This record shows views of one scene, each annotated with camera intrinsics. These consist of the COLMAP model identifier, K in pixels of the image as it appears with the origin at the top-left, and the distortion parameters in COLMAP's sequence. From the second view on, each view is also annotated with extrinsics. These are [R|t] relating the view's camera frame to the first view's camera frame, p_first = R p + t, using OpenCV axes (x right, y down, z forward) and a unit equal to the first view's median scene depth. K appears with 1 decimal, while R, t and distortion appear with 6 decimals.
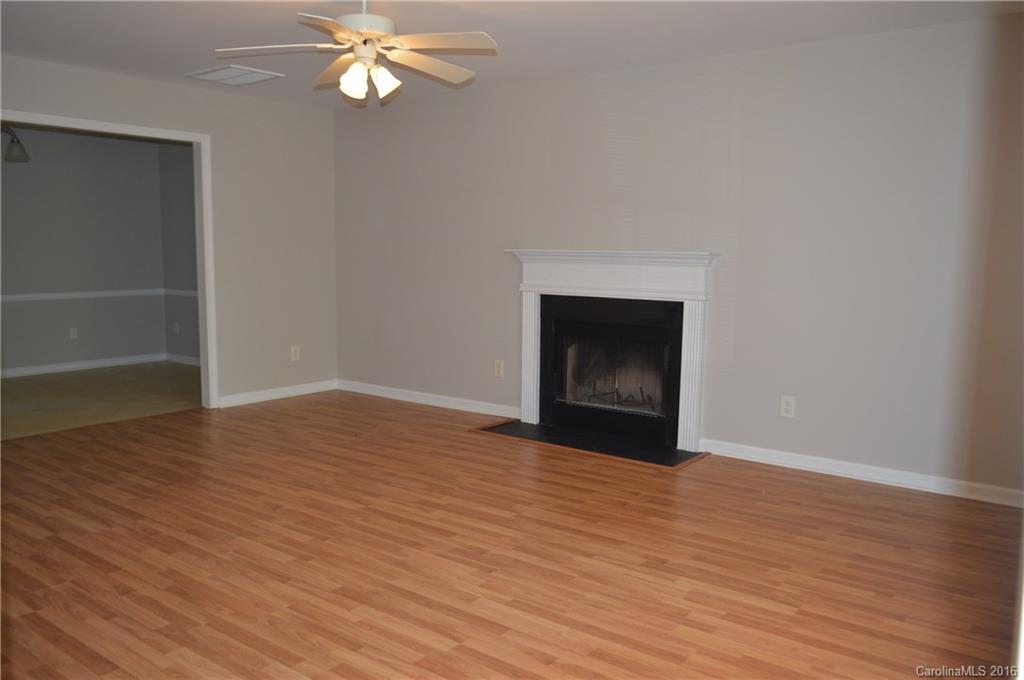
lens RADIAL K [[801.5, 0, 517.2], [0, 801.5, 339.5], [0, 0, 1]] dist [0.000397, -0.001273]
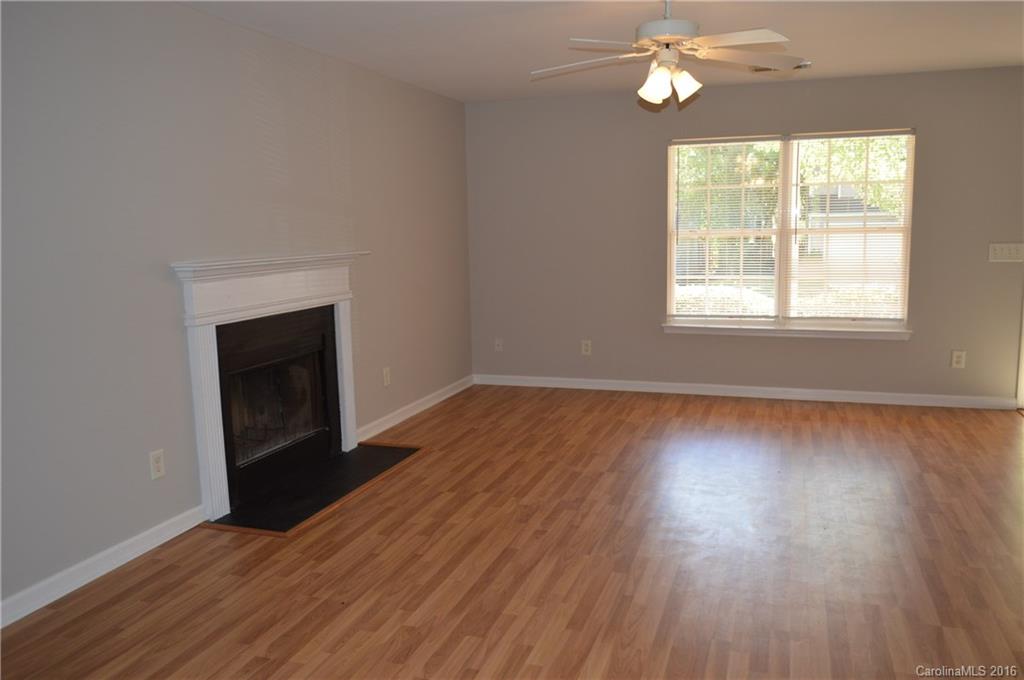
lens RADIAL K [[801.5, 0, 517.6], [0, 801.5, 340.3], [0, 0, 1]] dist [0.000397, -0.001273]
pose [[-0.319973, -0.139077, 0.937163, -0.847632], [0.120539, 0.975153, 0.185870, -0.170428], [-0.939727, 0.172438, -0.295259, 1.168900]]
